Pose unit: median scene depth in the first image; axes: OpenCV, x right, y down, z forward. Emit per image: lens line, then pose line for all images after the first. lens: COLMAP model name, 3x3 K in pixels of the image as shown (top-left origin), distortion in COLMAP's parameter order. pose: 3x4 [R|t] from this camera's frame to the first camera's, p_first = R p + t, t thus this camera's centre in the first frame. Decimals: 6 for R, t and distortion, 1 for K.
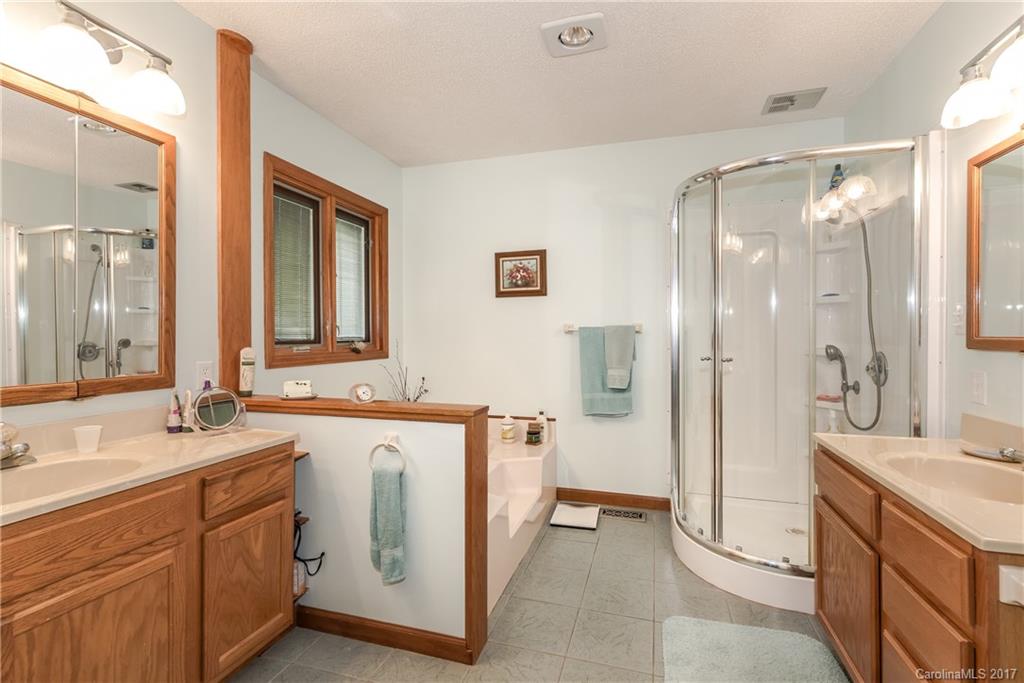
lens RADIAL K [[447.2, 0, 516.2], [0, 447.2, 338.0], [0, 0, 1]] dist [-0.003415, 0.000812]
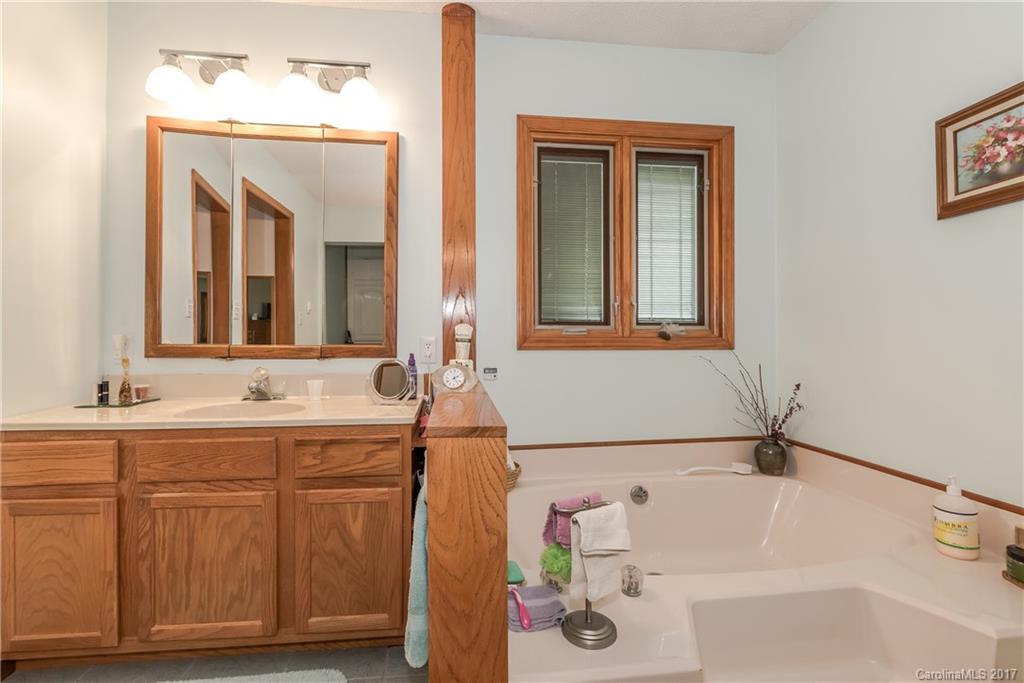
lens RADIAL K [[447.2, 0, 509.8], [0, 447.2, 338.6], [0, 0, 1]] dist [-0.003415, 0.000812]
pose [[0.402165, 0.000841, -0.915567, 0.264233], [-0.007343, 0.999970, -0.002307, 0.045295], [0.915538, 0.007651, 0.402159, 0.586276]]
